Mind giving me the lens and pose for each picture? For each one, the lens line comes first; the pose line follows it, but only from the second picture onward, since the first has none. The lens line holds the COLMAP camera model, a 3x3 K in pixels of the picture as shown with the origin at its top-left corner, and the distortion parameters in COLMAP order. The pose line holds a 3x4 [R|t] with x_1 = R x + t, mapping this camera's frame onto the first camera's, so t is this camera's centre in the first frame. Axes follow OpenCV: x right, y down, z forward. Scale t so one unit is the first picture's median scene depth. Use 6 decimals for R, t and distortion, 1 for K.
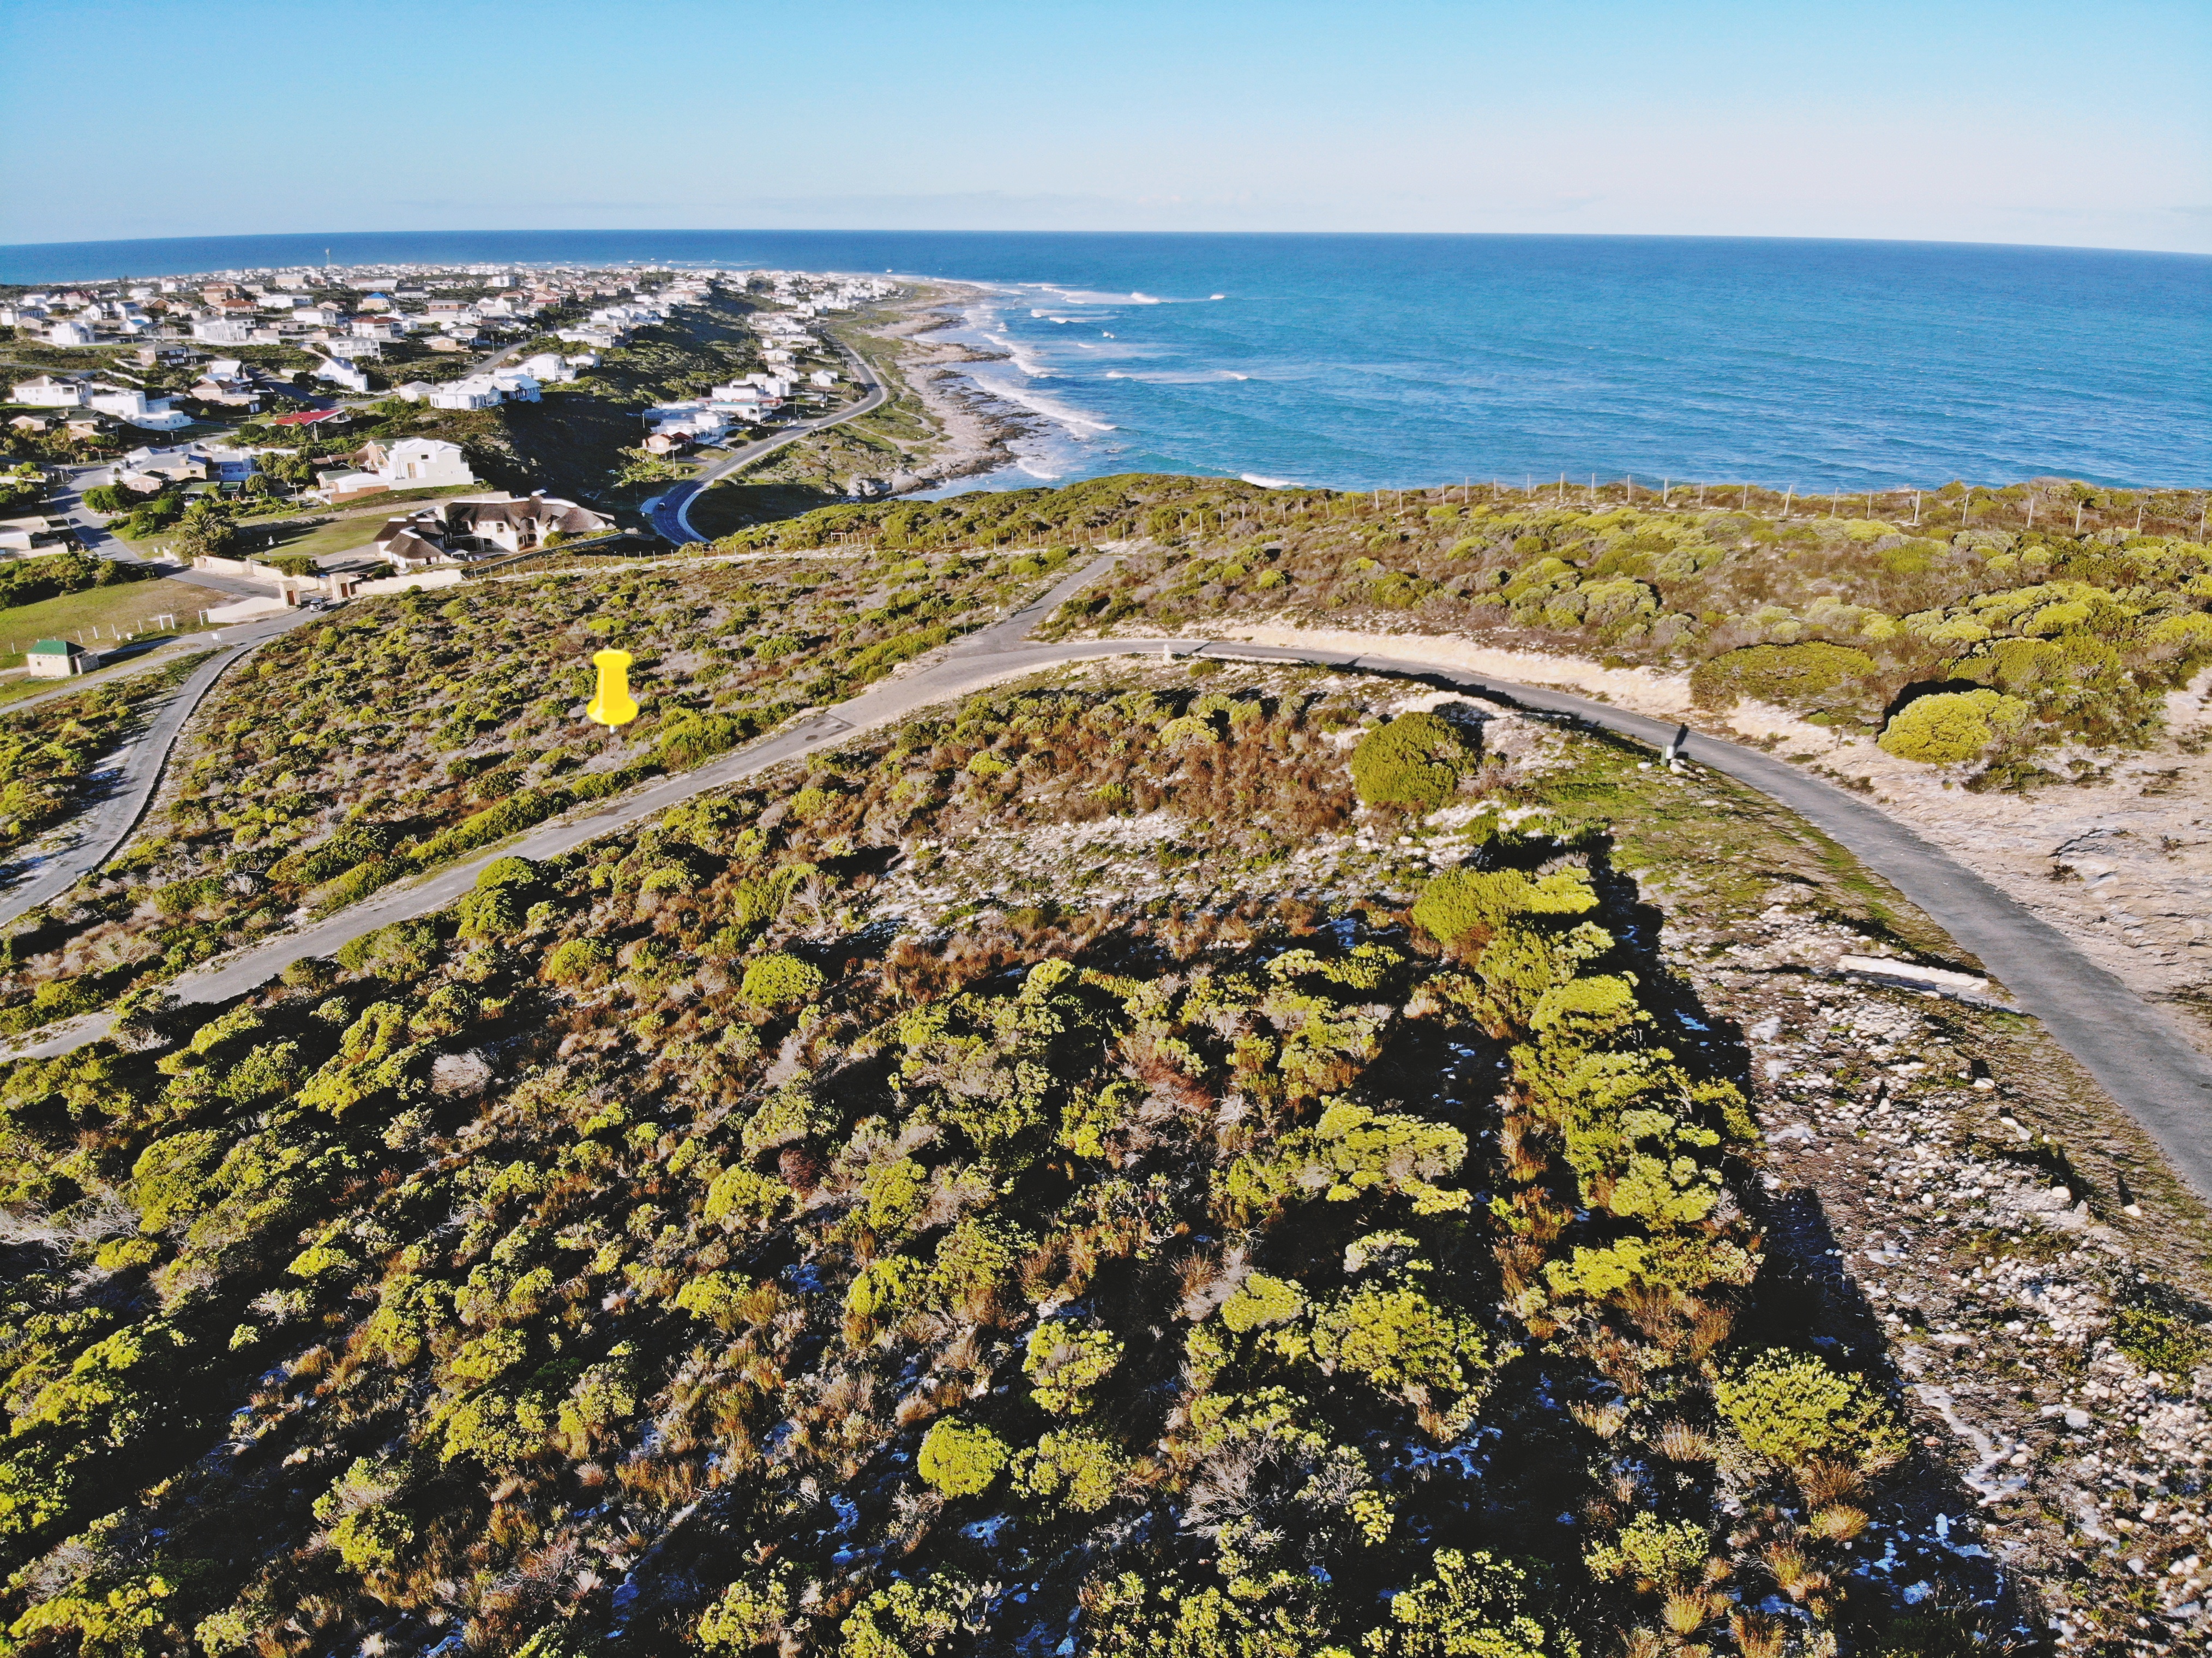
lens RADIAL K [[1634.1, 0, 1106.0], [0, 1634.1, 829.0], [0, 0, 1]] dist [0.033567, -0.131034]
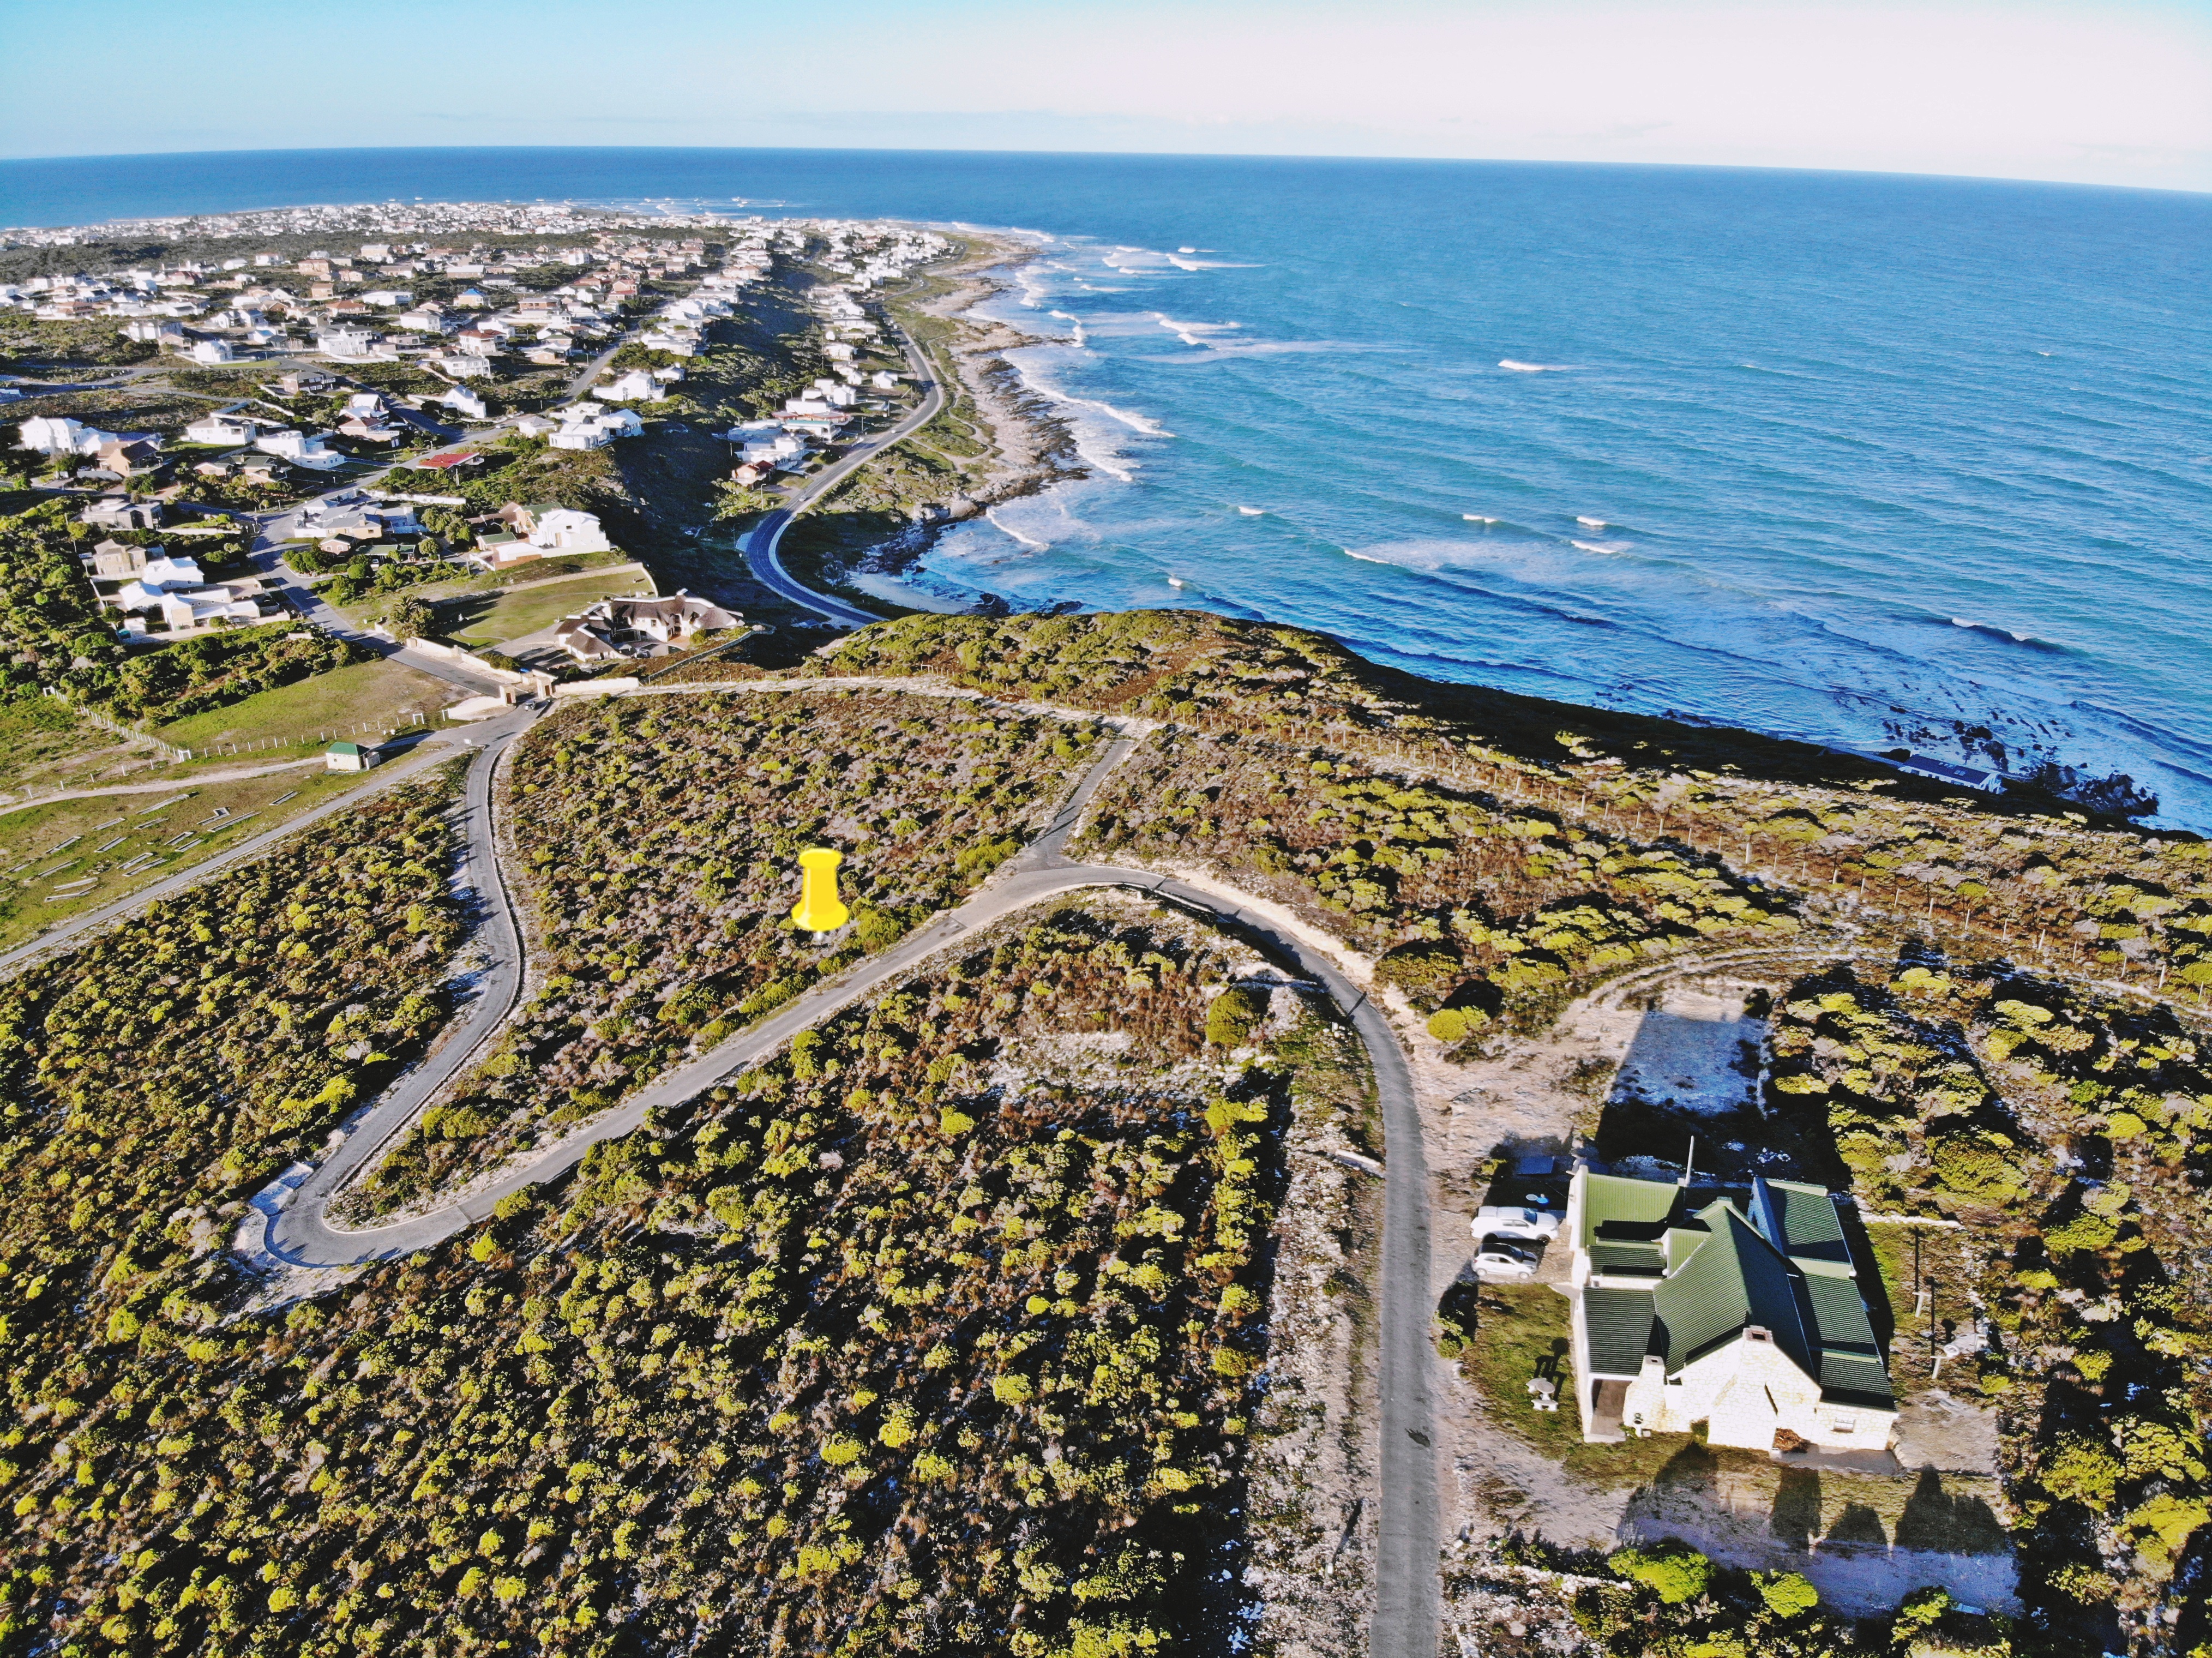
lens RADIAL K [[1630.8, 0, 1106.0], [0, 1630.8, 829.0], [0, 0, 1]] dist [0.075593, -0.204968]
pose [[0.999555, 0.018887, -0.023070, 0.031799], [-0.017813, 0.998786, 0.045933, -0.206247], [0.023909, -0.045502, 0.998678, -0.629756]]
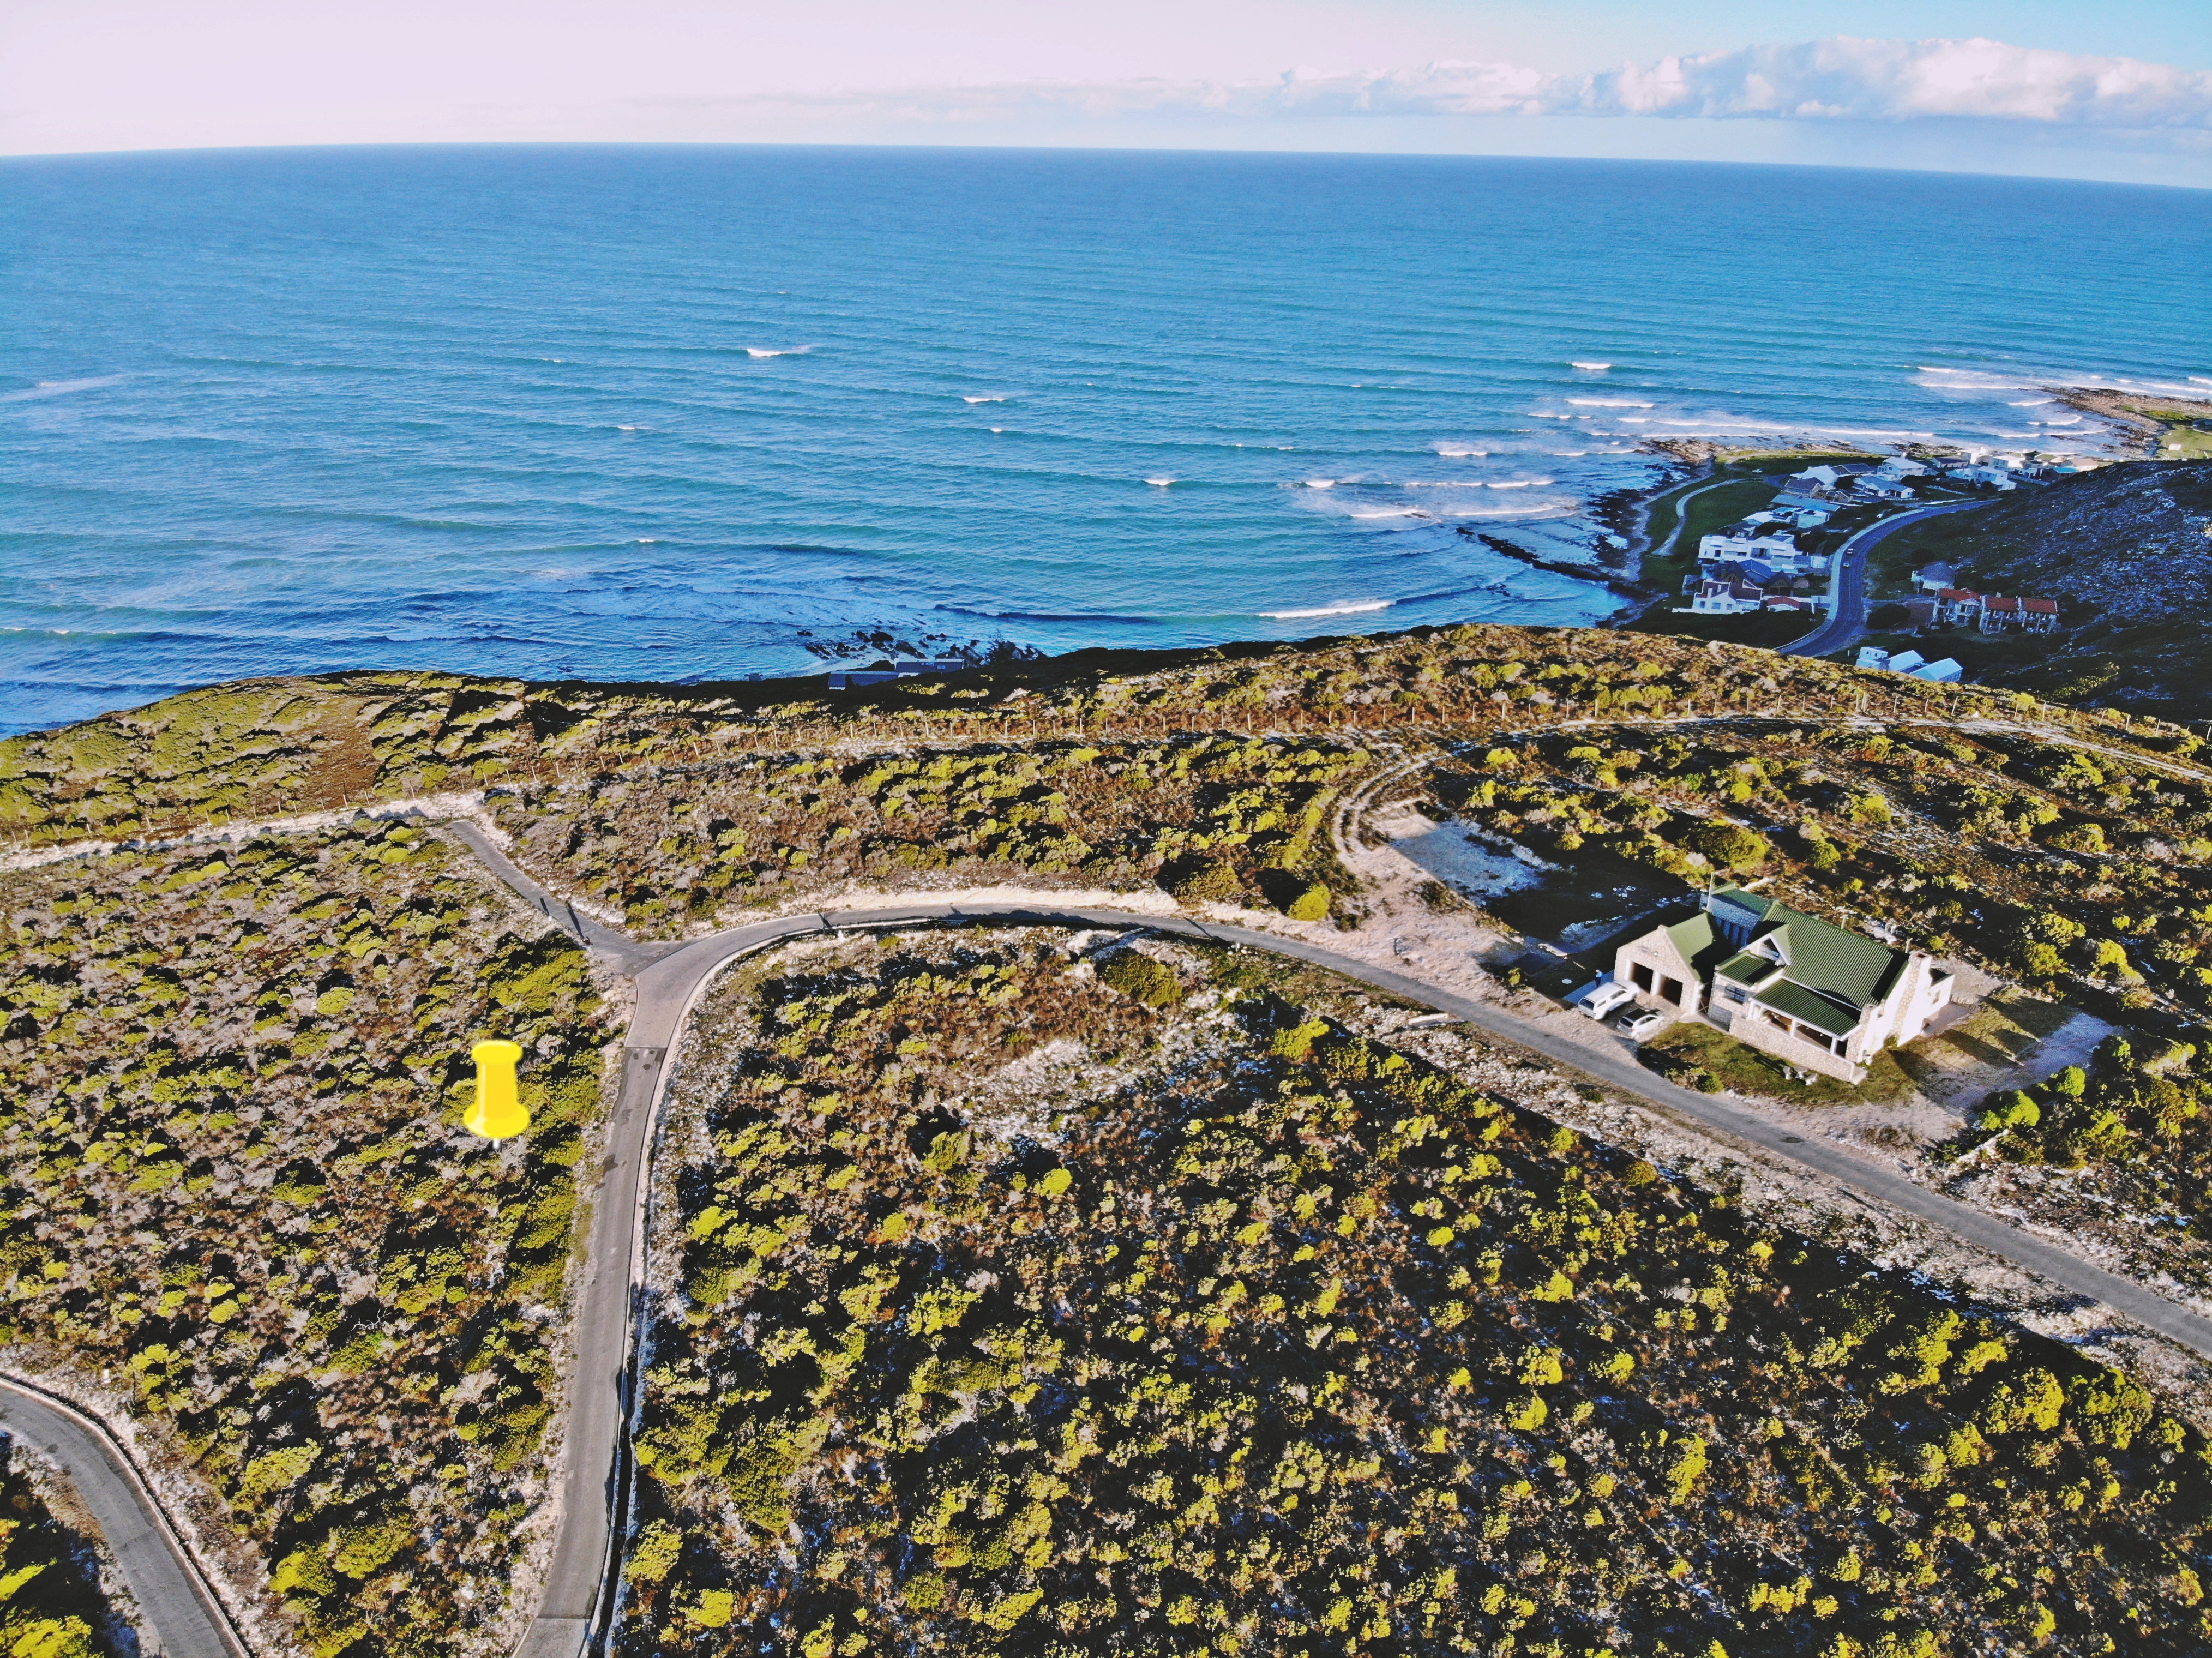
lens RADIAL K [[1634.1, 0, 1106.0], [0, 1634.1, 829.0], [0, 0, 1]] dist [0.033567, -0.131034]
pose [[0.674927, -0.288094, 0.679320, -0.695701], [0.246637, 0.955760, 0.160287, -0.323186], [-0.695445, 0.059364, 0.716123, -0.316691]]
